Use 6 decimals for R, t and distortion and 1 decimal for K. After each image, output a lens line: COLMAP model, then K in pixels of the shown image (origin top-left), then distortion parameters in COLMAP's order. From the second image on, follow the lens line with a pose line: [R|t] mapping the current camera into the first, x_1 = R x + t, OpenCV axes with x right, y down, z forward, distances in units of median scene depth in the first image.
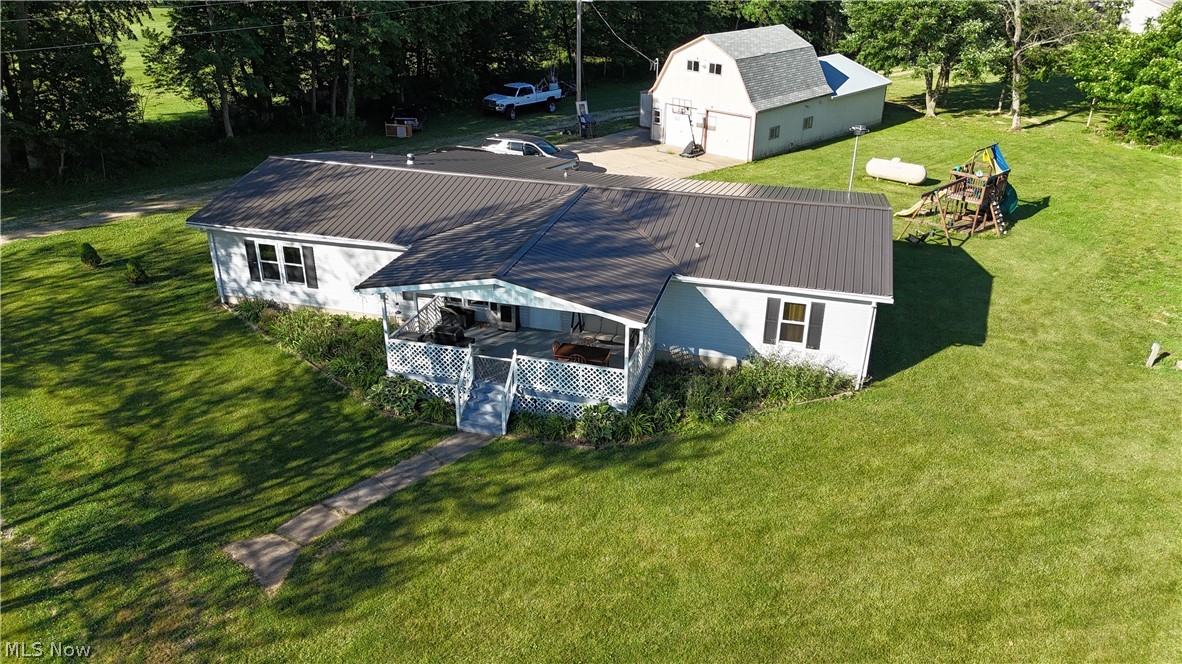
lens RADIAL K [[870.0, 0, 589.6], [0, 870.0, 331.8], [0, 0, 1]] dist [0.077491, -0.079516]
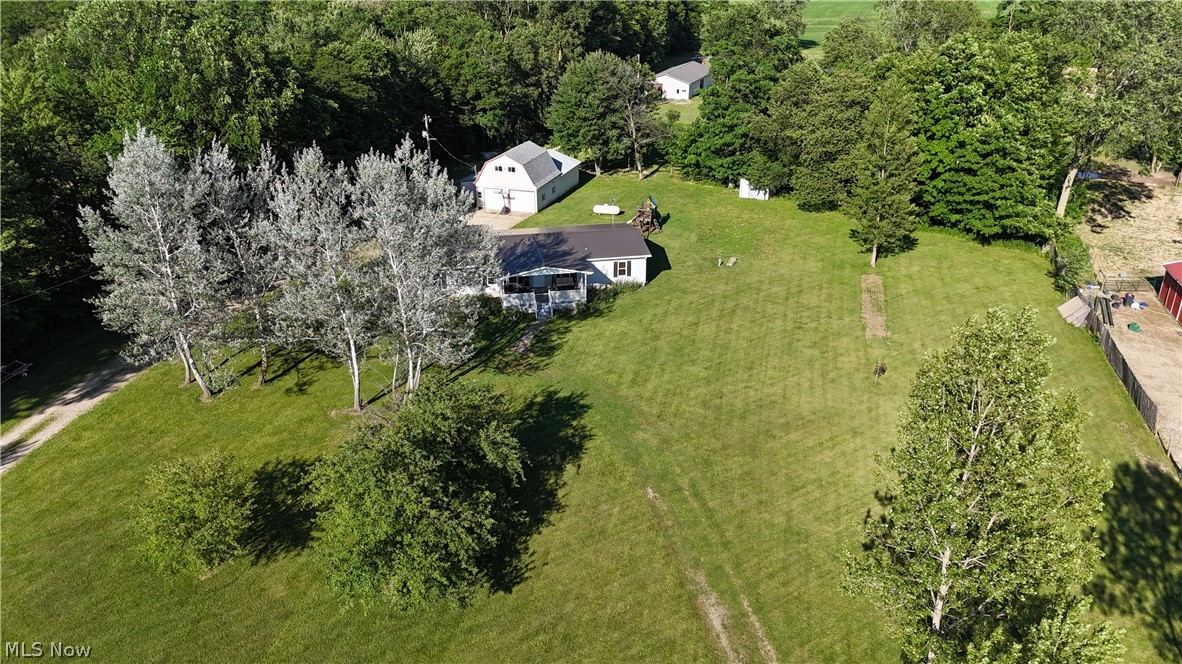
lens RADIAL K [[870.0, 0, 588.6], [0, 870.0, 336.2], [0, 0, 1]] dist [0.077491, -0.079516]
pose [[0.895177, -0.188053, 0.404096, -1.051633], [0.197750, 0.980087, 0.018031, 0.130804], [-0.399440, 0.063770, 0.914539, -1.586297]]
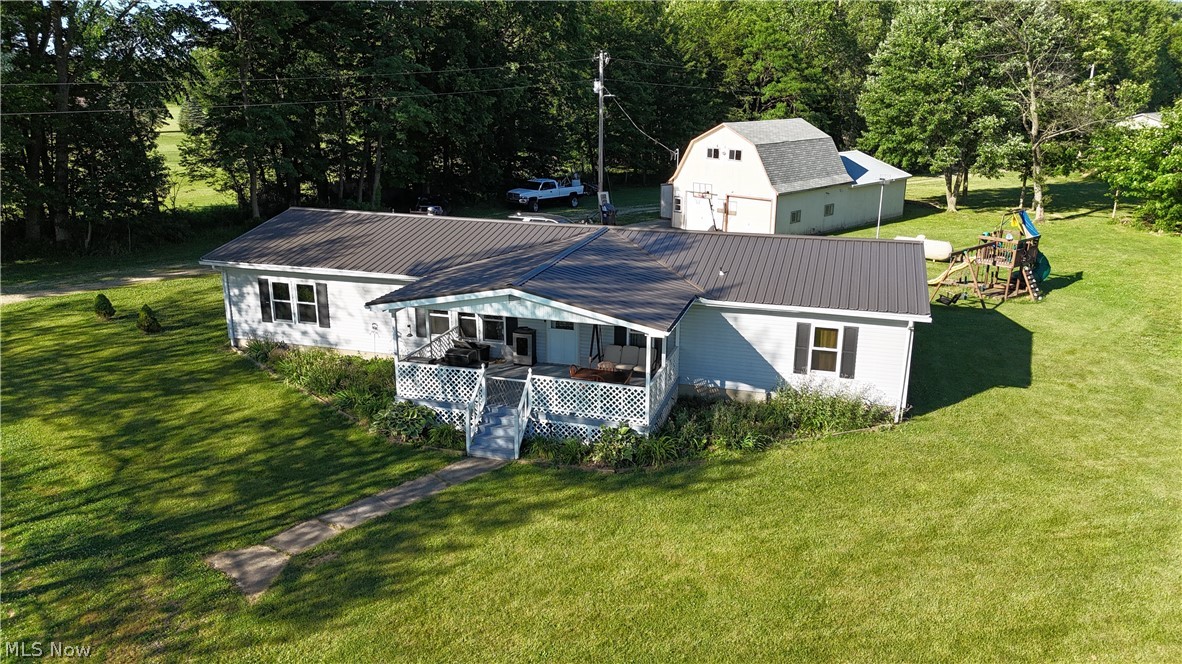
lens RADIAL K [[870.0, 0, 589.8], [0, 870.0, 331.1], [0, 0, 1]] dist [0.077491, -0.079516]
pose [[0.999682, 0.004449, -0.024819, 0.002010], [-0.008202, 0.988155, -0.153240, 0.105341], [0.023843, 0.153395, 0.987877, 0.050971]]
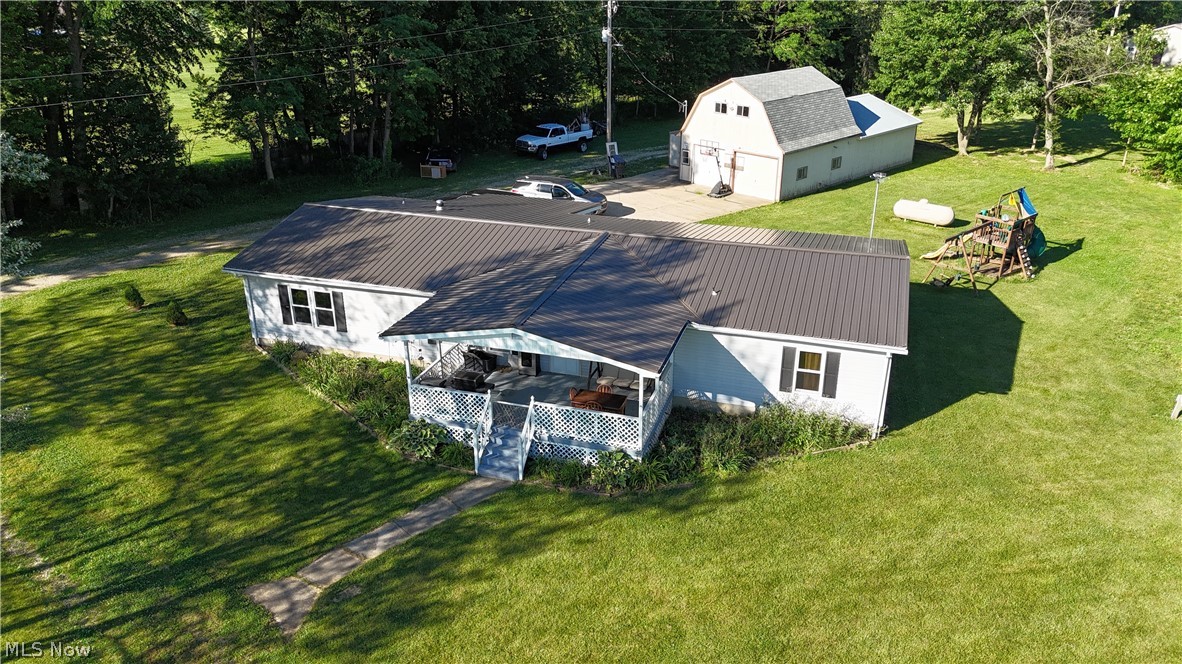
lens RADIAL K [[870.0, 0, 589.8], [0, 870.0, 330.1], [0, 0, 1]] dist [0.077491, -0.079516]
pose [[0.999058, 0.006561, -0.042899, 0.021013], [-0.008038, 0.999378, -0.034343, -0.019310], [0.042647, 0.034656, 0.998489, -0.018681]]
